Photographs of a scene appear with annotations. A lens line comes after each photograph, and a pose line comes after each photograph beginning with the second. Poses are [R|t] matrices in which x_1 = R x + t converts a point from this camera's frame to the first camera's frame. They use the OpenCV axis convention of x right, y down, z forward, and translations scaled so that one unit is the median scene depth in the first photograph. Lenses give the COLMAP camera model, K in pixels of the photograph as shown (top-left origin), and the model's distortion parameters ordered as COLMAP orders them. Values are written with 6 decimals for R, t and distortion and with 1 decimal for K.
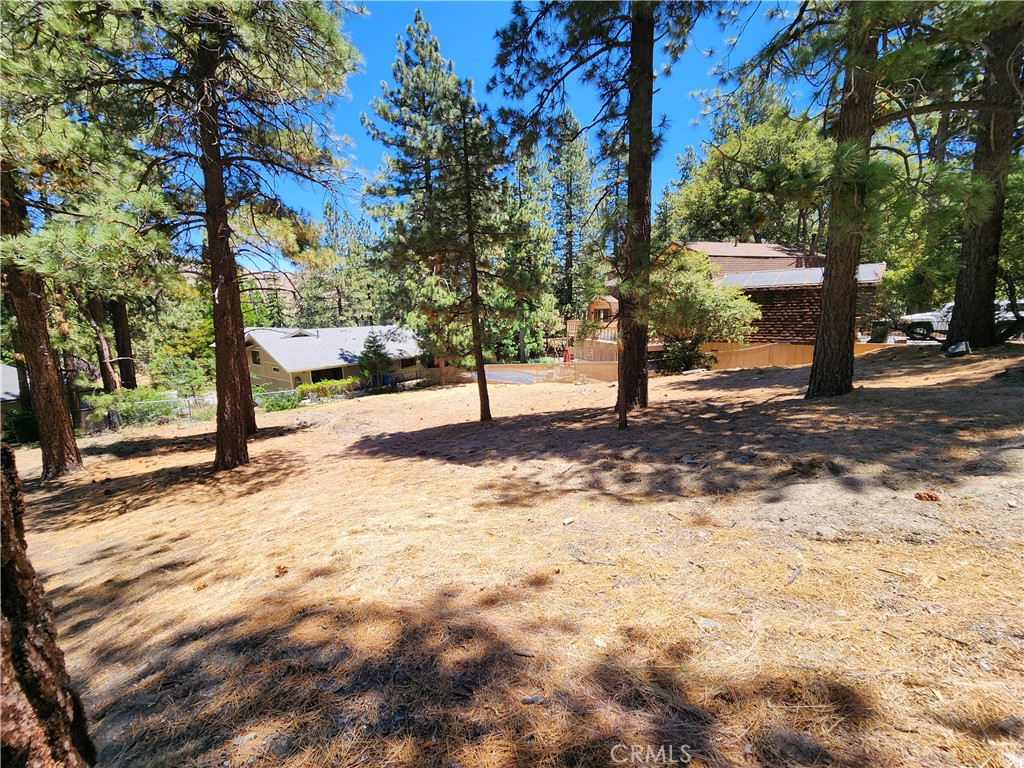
lens RADIAL K [[418.8, 0, 508.8], [0, 418.8, 388.1], [0, 0, 1]] dist [0.006965, 0.000226]
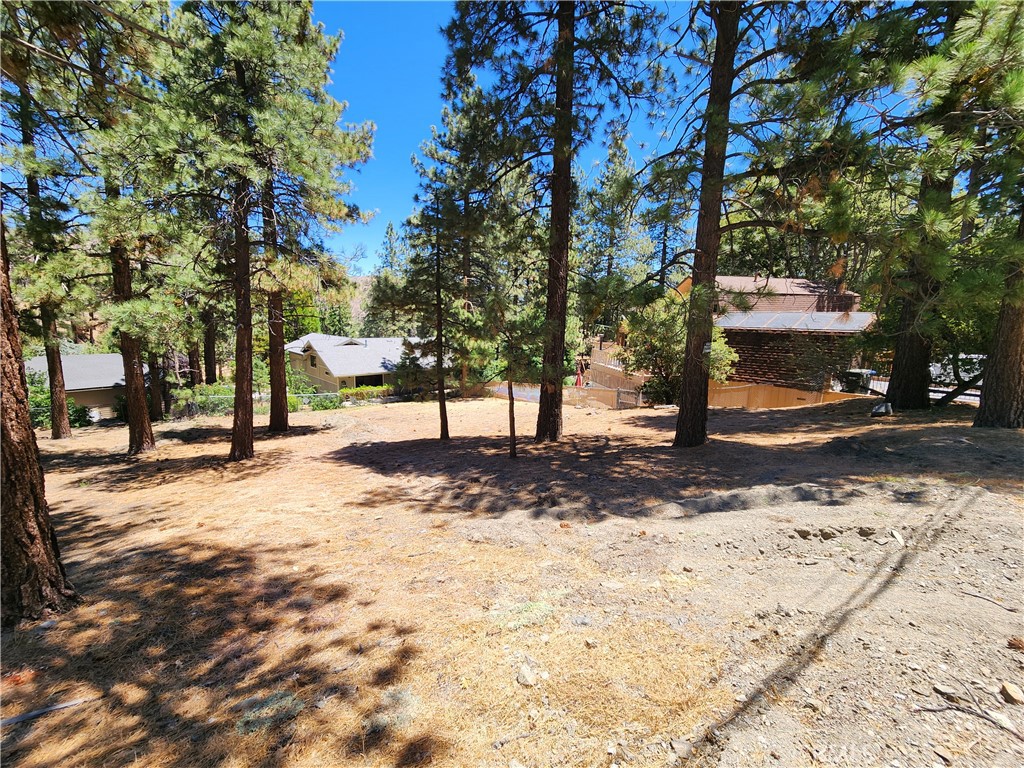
lens RADIAL K [[418.8, 0, 509.9], [0, 418.8, 386.5], [0, 0, 1]] dist [0.006965, 0.000226]
pose [[0.987783, 0.067765, -0.140333, 0.337955], [-0.070826, 0.997345, -0.016932, -0.078463], [0.138813, 0.026664, 0.989960, -0.214370]]
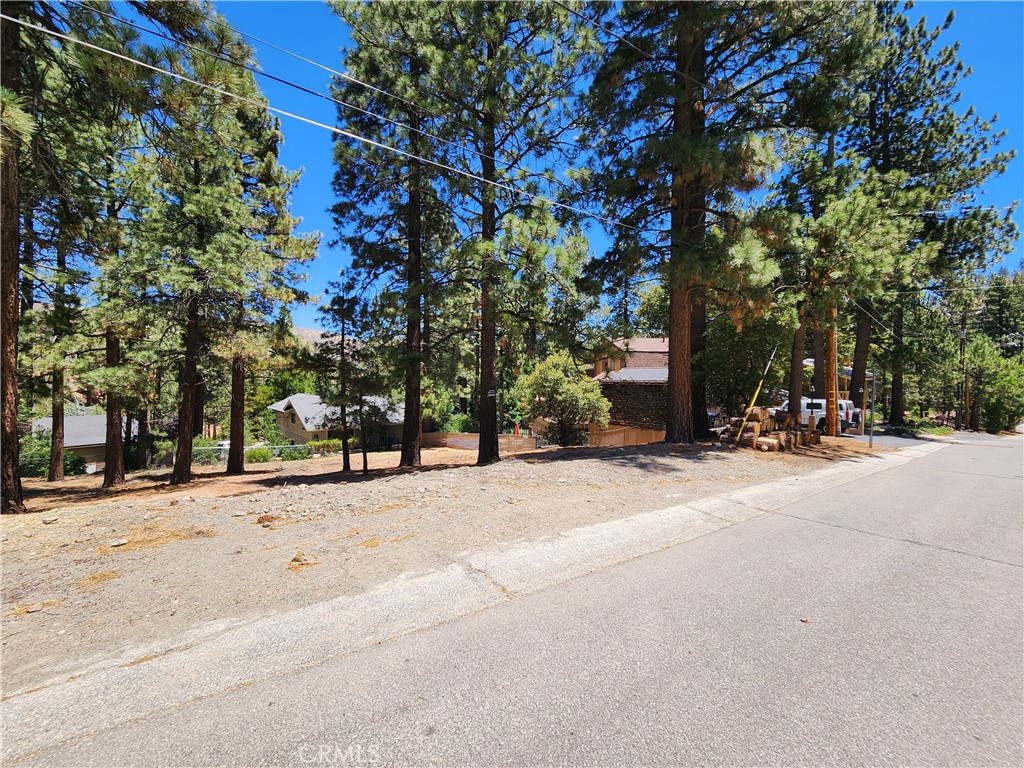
lens RADIAL K [[418.8, 0, 511.1], [0, 418.8, 386.9], [0, 0, 1]] dist [0.006965, 0.000226]
pose [[0.985745, 0.030757, -0.165410, 0.919134], [-0.056575, 0.986494, -0.153718, -0.025703], [0.158448, 0.160885, 0.974172, -0.544886]]
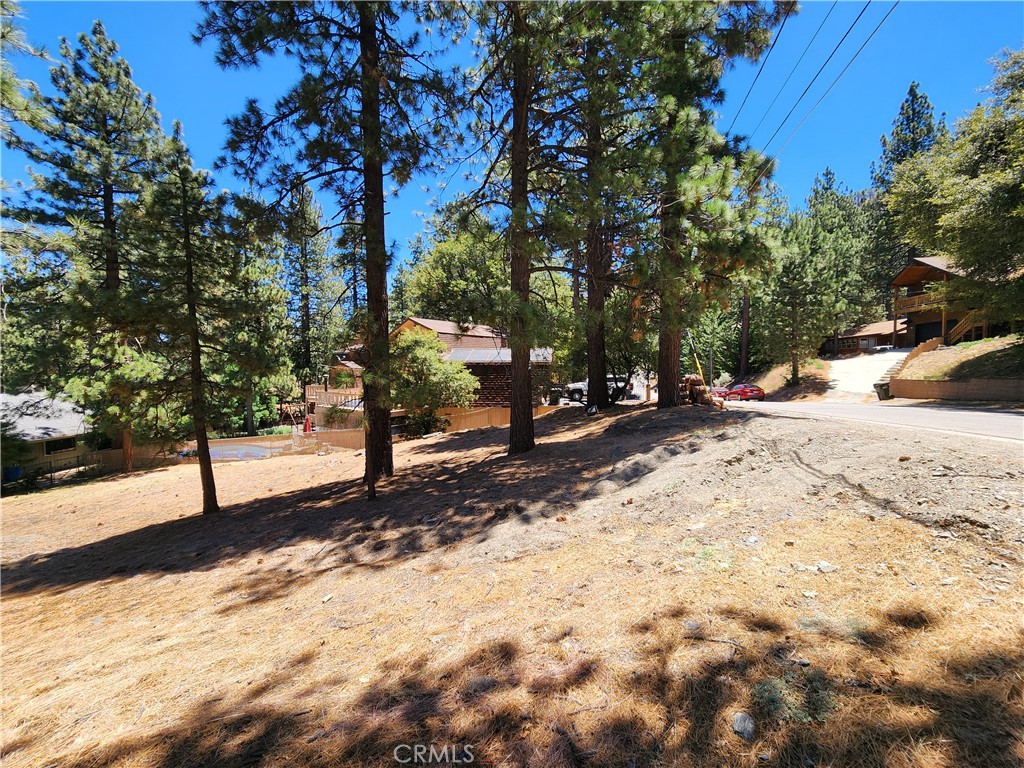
lens RADIAL K [[418.8, 0, 510.0], [0, 418.8, 385.3], [0, 0, 1]] dist [0.006965, 0.000226]
pose [[0.828399, -0.002178, 0.560134, -0.032542], [0.085904, 0.988656, -0.123202, -0.026278], [-0.553511, 0.150179, 0.819189, -0.109575]]
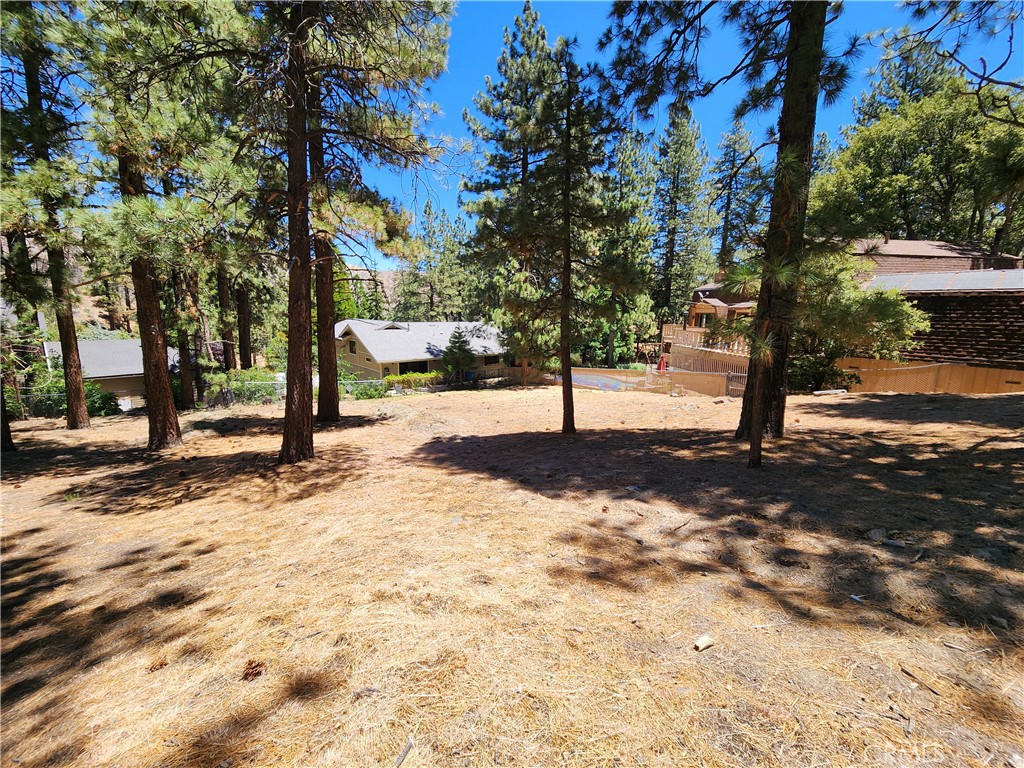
lens RADIAL K [[418.8, 0, 509.3], [0, 418.8, 386.7], [0, 0, 1]] dist [0.006965, 0.000226]
pose [[0.978764, 0.071244, -0.192213, -0.017084], [-0.072152, 0.997391, 0.002279, -0.012909], [0.191874, 0.011638, 0.981351, 0.139649]]
